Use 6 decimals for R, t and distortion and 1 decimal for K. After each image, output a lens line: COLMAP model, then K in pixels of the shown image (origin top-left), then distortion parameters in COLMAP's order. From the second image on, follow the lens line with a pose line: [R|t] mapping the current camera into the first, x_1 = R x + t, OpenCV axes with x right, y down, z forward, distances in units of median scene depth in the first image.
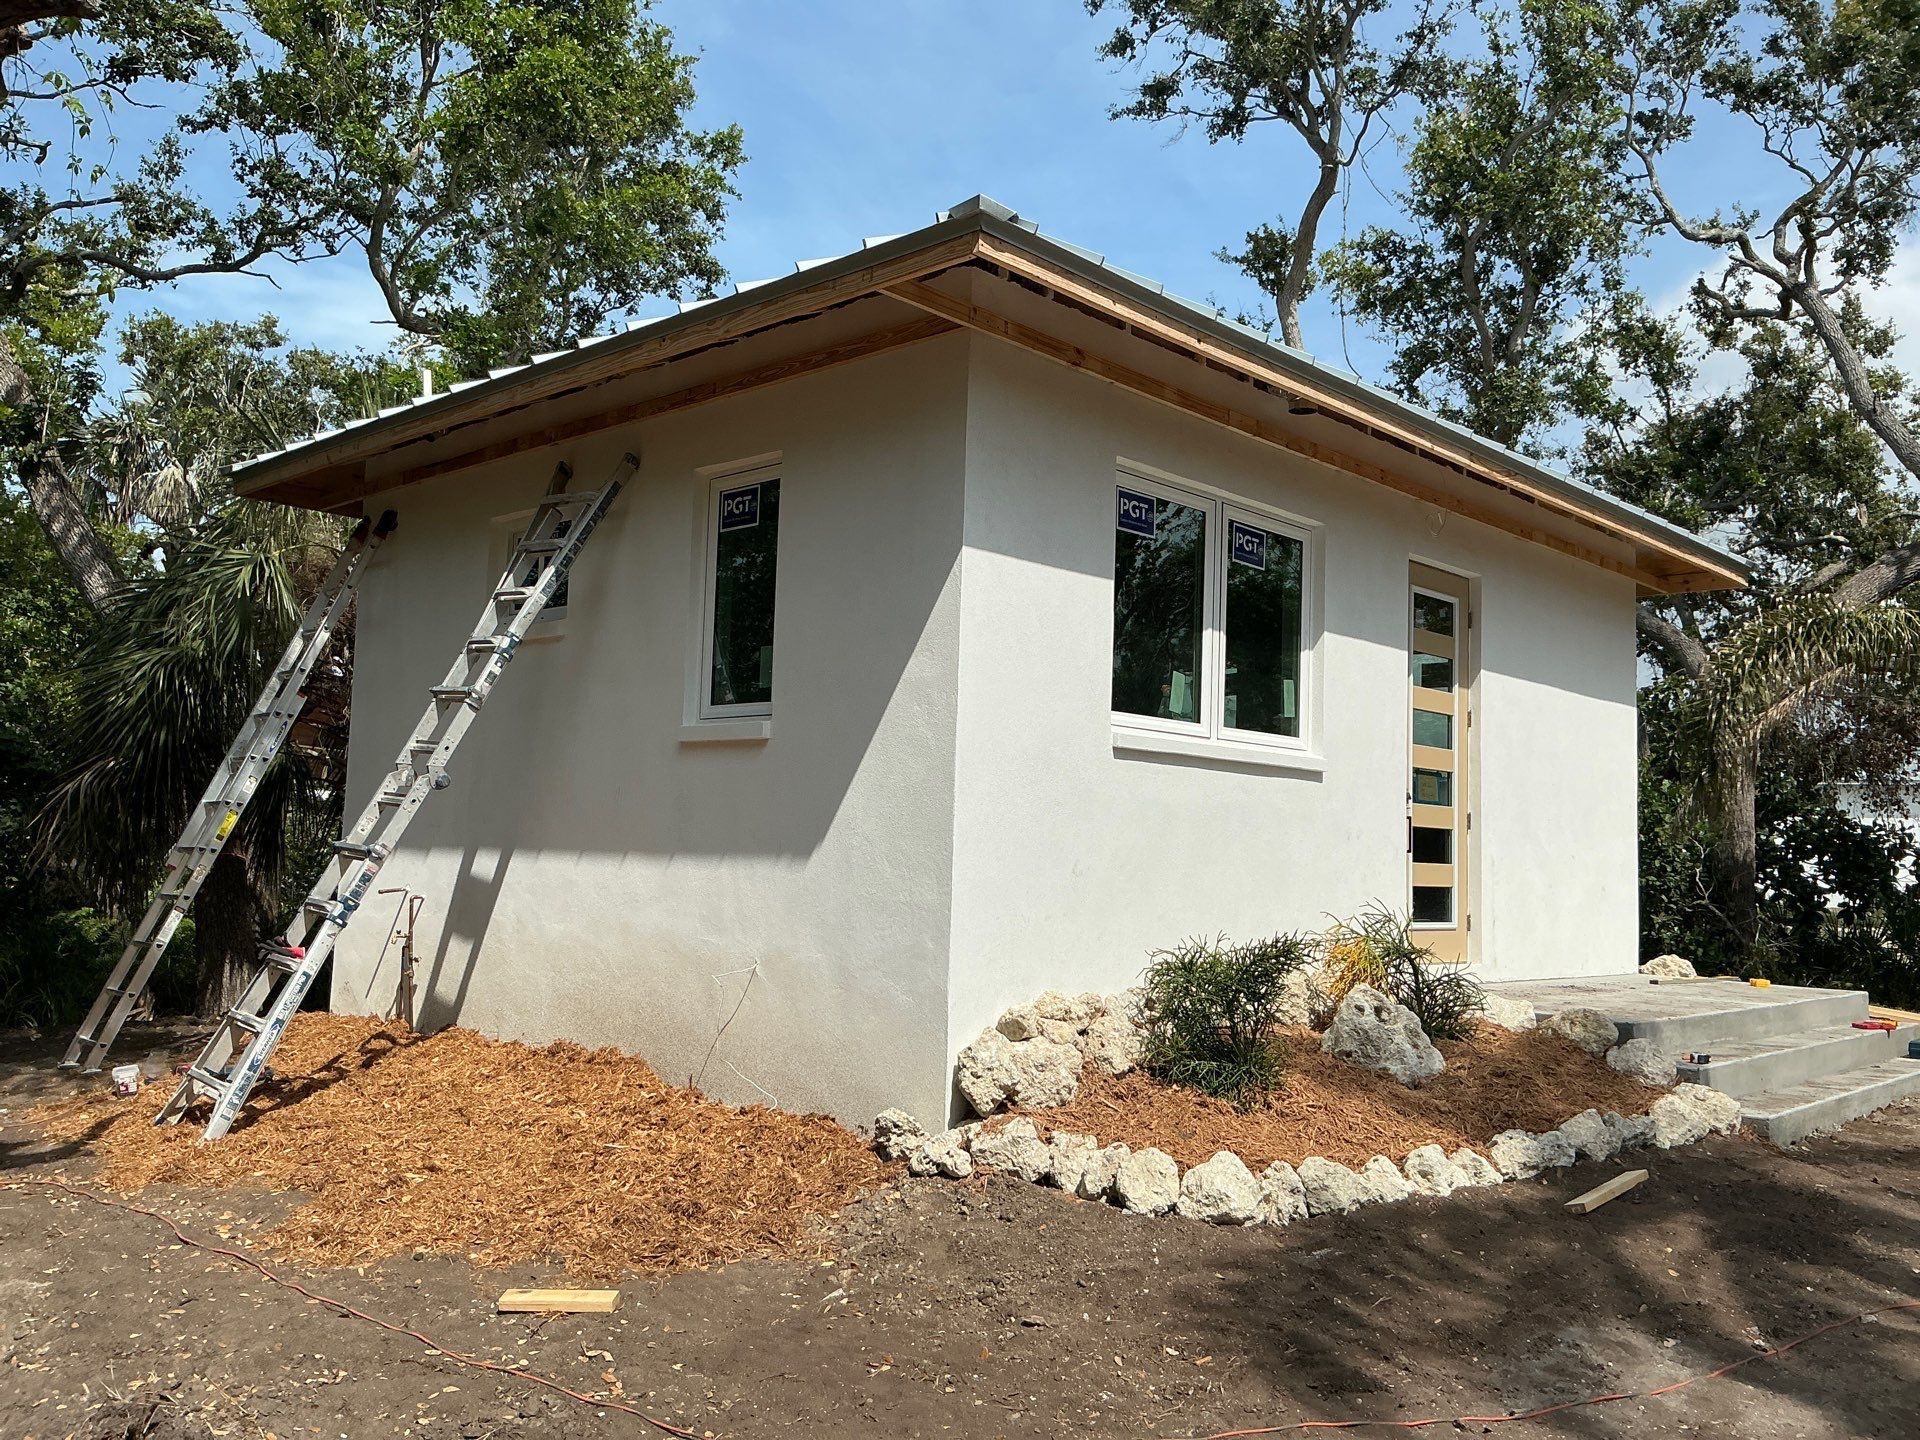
lens RADIAL K [[1577.8, 0, 960.0], [0, 1577.8, 720.0], [0, 0, 1]] dist [0.063875, -0.117859]
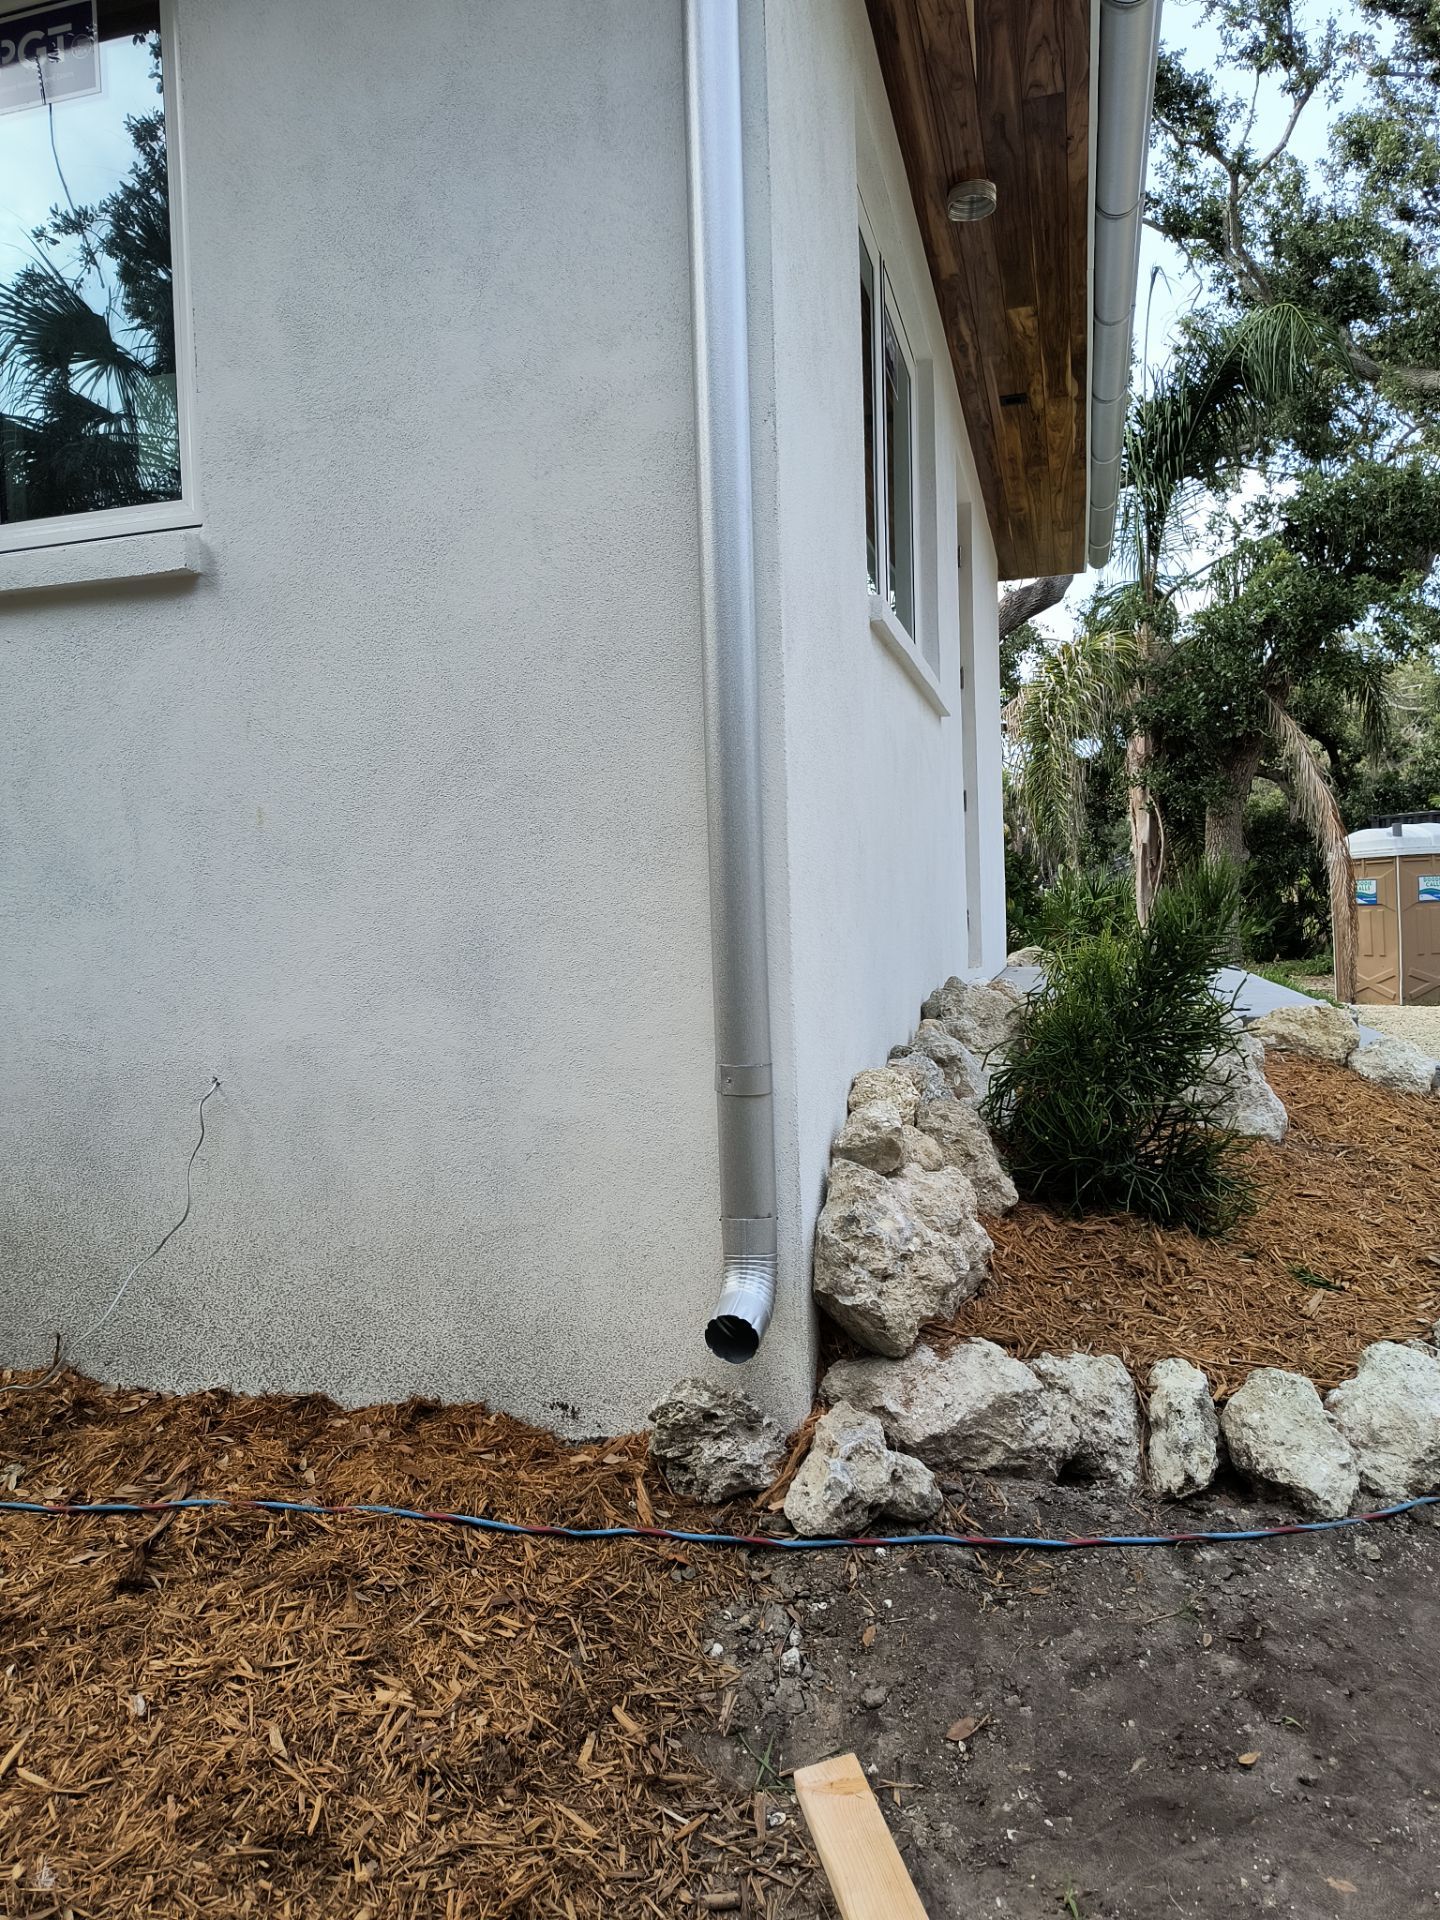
lens RADIAL K [[1319.2, 0, 712.4], [0, 1319.2, 966.2], [0, 0, 1]] dist [0.046296, -0.047081]
pose [[0.879508, -0.082044, 0.468758, -0.164823], [0.019114, 0.990322, 0.137469, 0.064959], [-0.475500, -0.111945, 0.872564, 0.551094]]
